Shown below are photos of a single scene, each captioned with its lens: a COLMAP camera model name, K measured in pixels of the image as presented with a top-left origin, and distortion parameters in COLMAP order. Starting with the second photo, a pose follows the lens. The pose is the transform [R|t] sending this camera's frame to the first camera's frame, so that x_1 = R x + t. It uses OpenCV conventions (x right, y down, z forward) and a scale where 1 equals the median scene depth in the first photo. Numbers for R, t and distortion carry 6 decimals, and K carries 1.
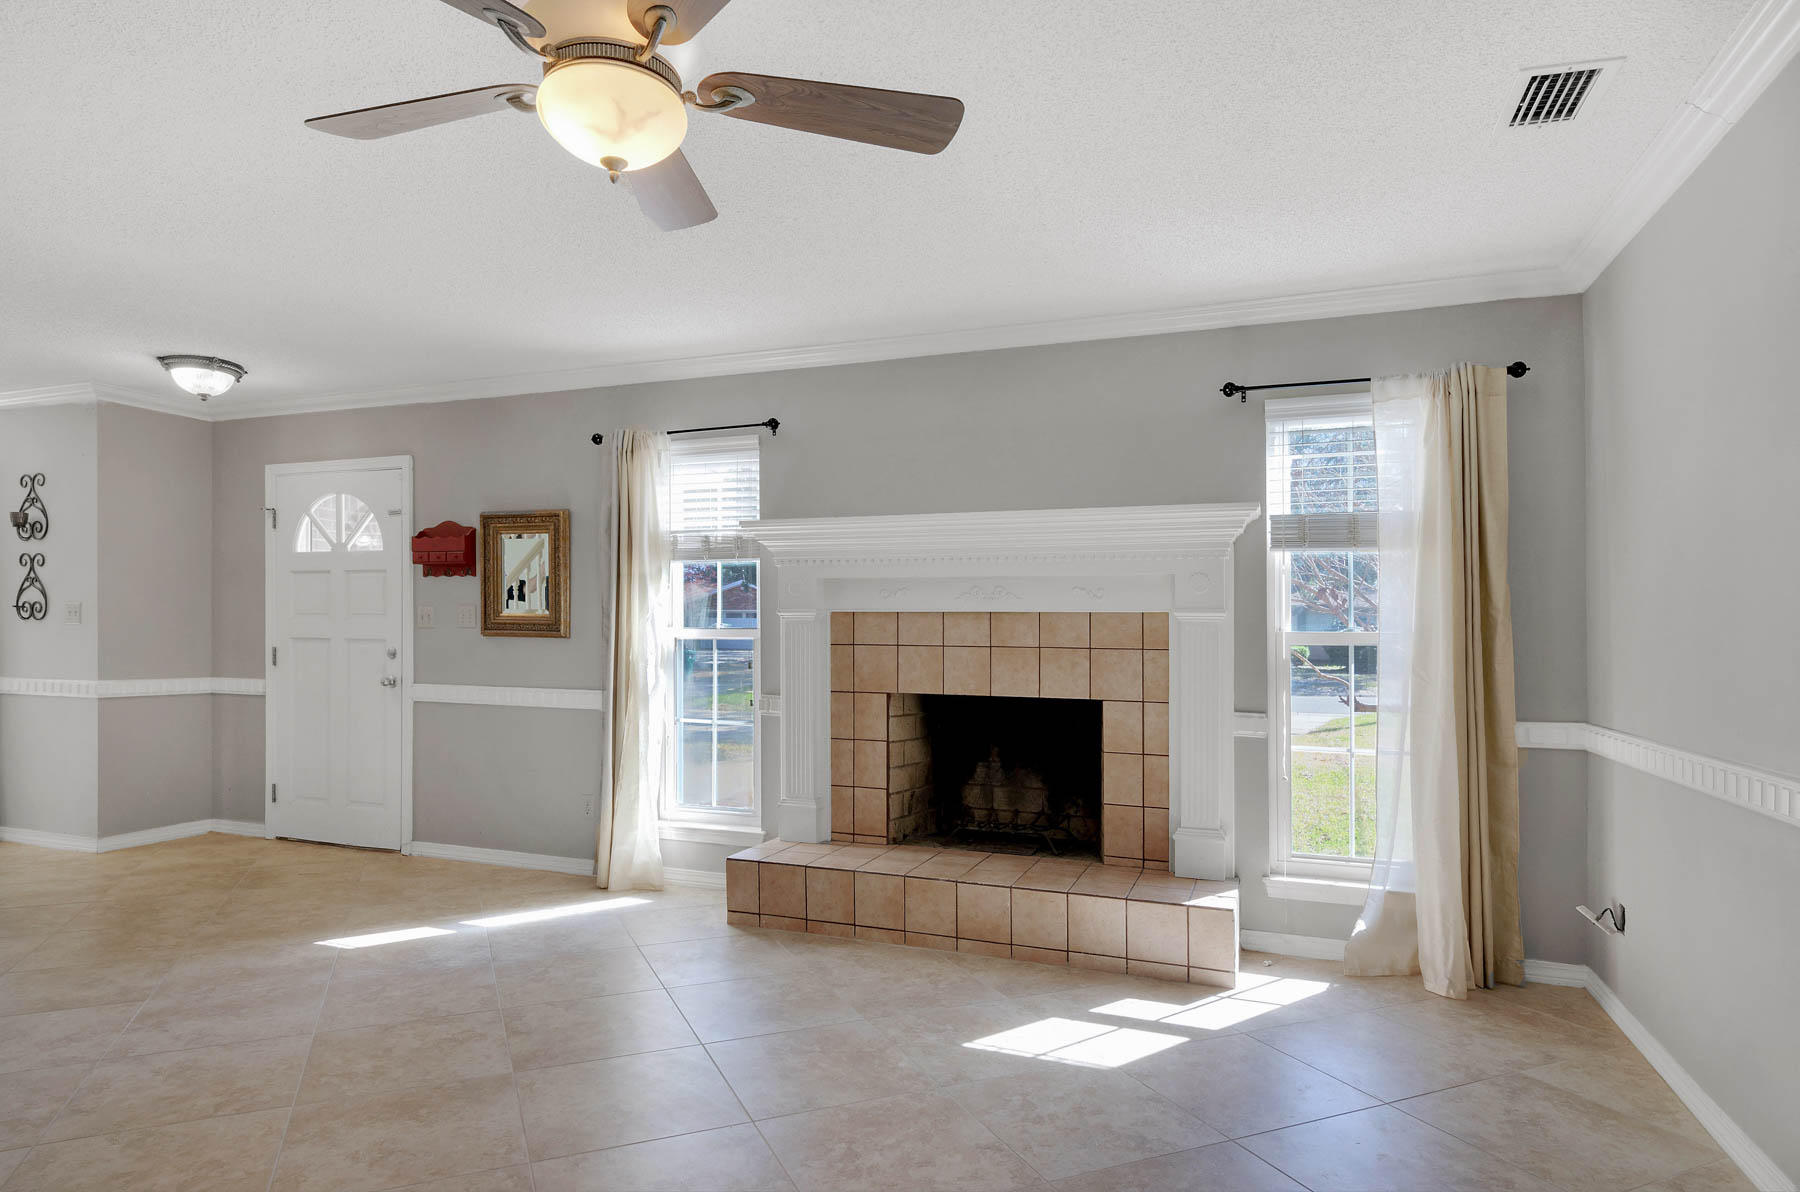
lens RADIAL K [[1032.1, 0, 895.6], [0, 1032.1, 628.5], [0, 0, 1]] dist [0.004090, -0.000086]
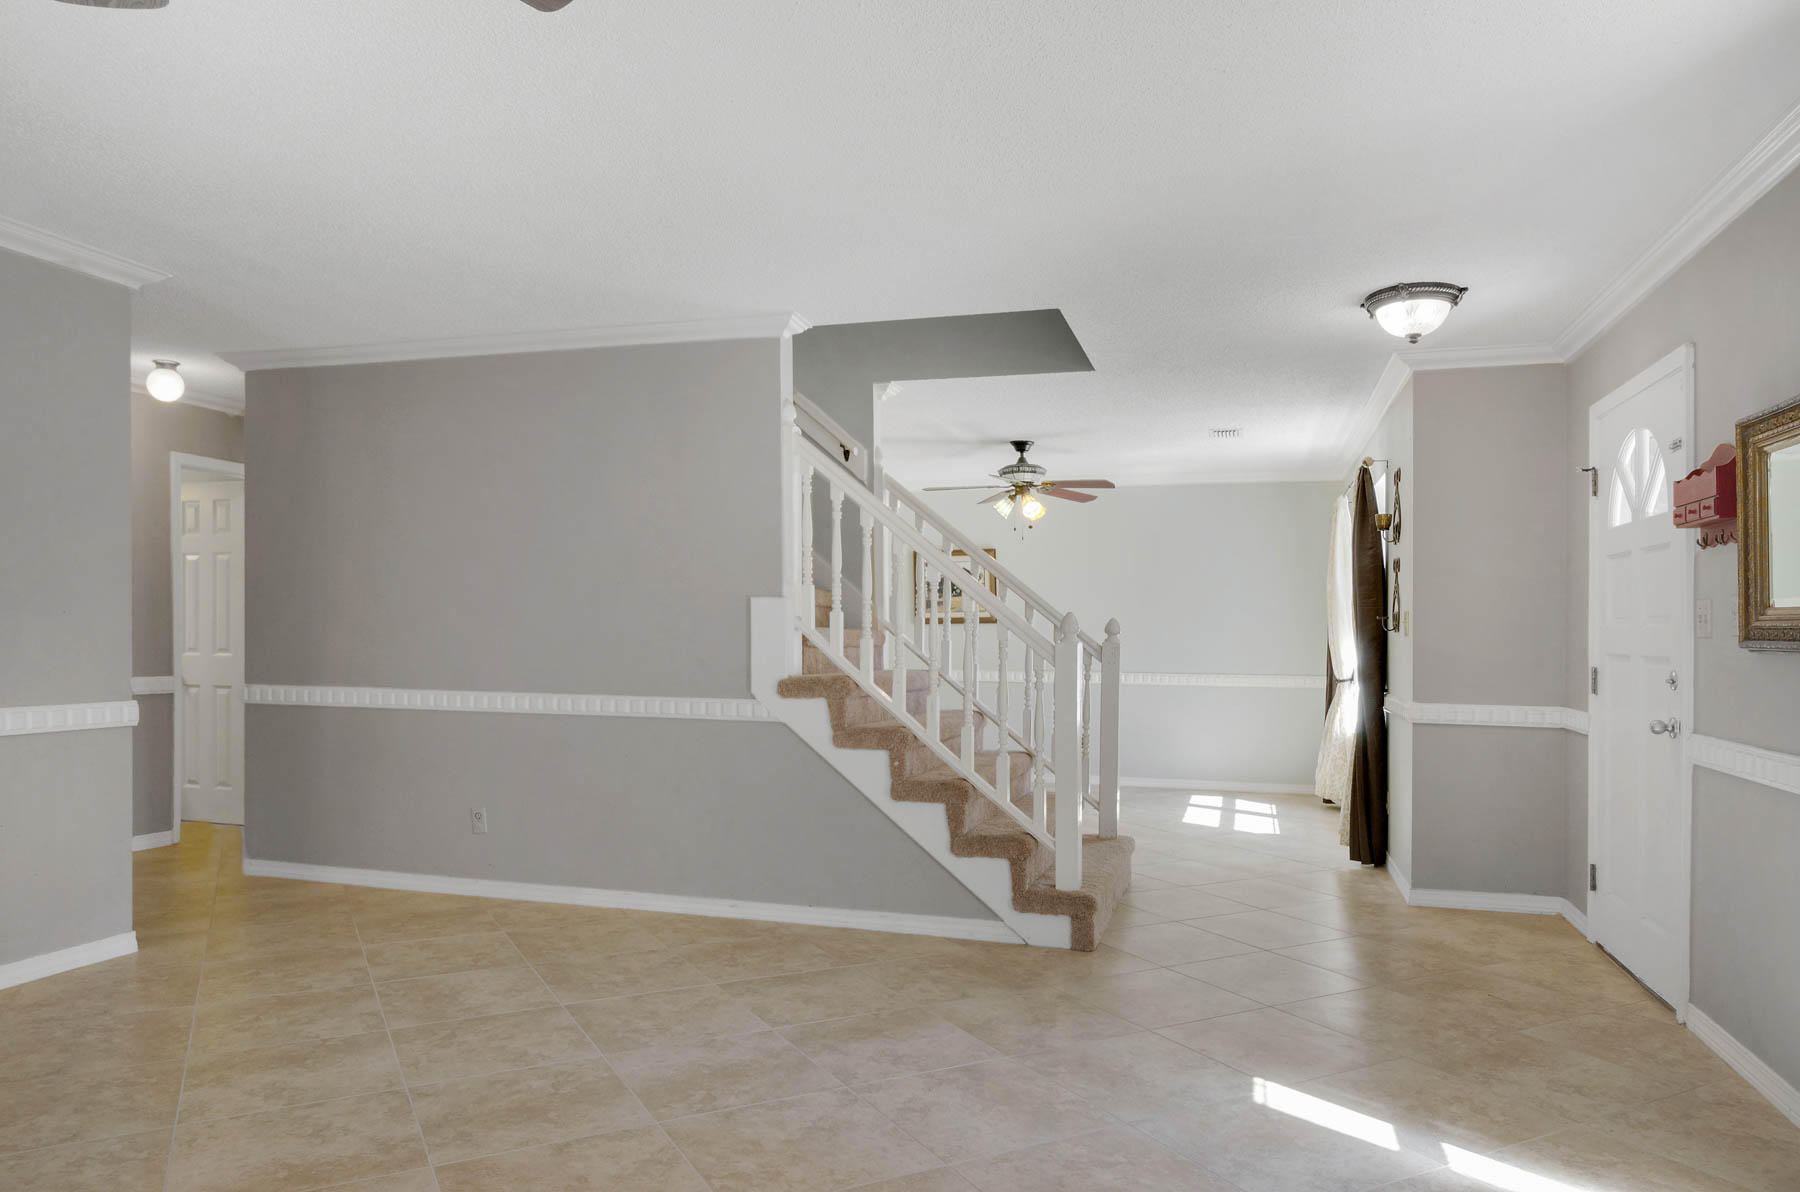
lens RADIAL K [[1212.8, 0, 897.8], [0, 1212.8, 632.2], [0, 0, 1]] dist [-0.002417, -0.001207]
pose [[0.086297, -0.006917, -0.996245, 0.215773], [-0.008221, 0.999937, -0.007655, 0.006129], [0.996236, 0.008851, 0.086234, 0.595222]]
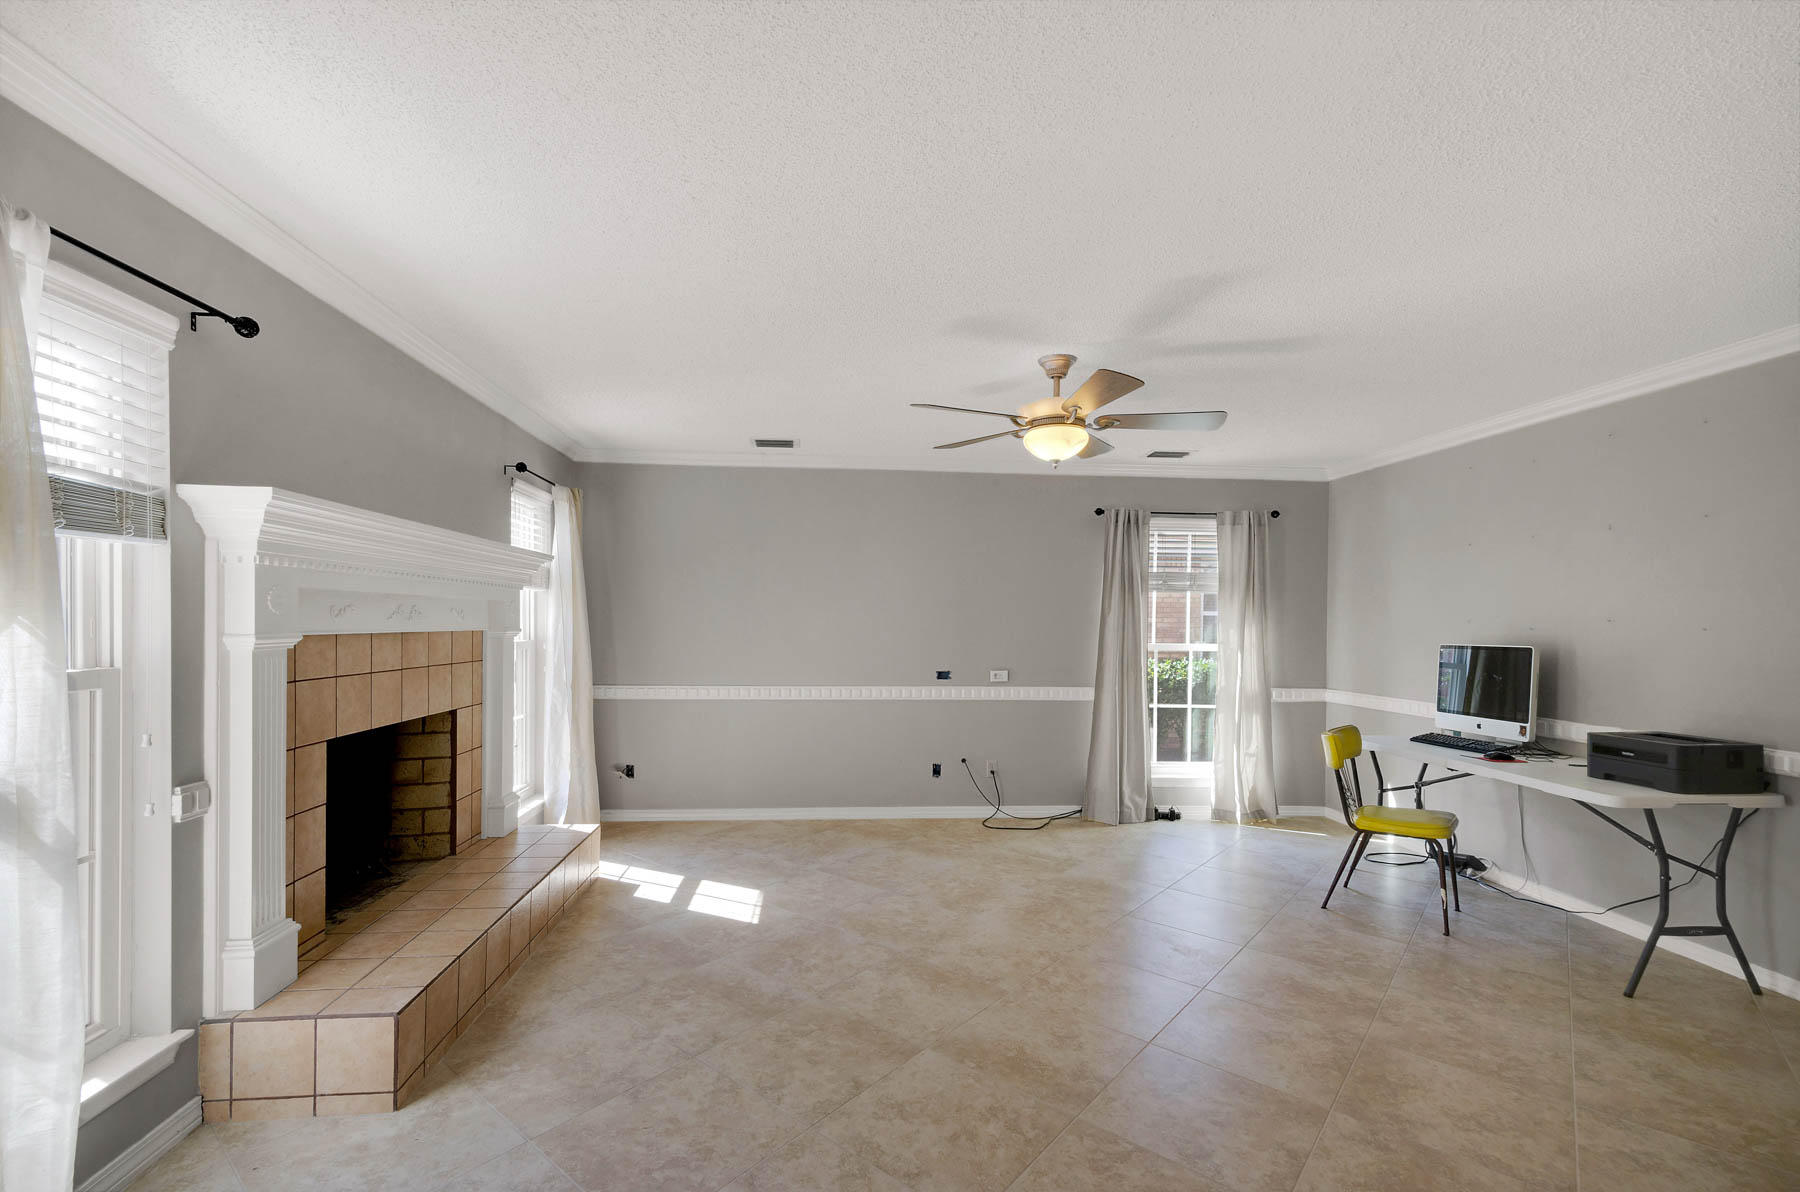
lens RADIAL K [[765.0, 0, 899.2], [0, 765.0, 617.5], [0, 0, 1]] dist [0.008436, 0.000375]
pose [[-0.443030, -0.009282, 0.896459, -0.703666], [-0.023796, 0.999716, -0.001409, -0.038013], [-0.896191, -0.021956, -0.443125, 0.878133]]
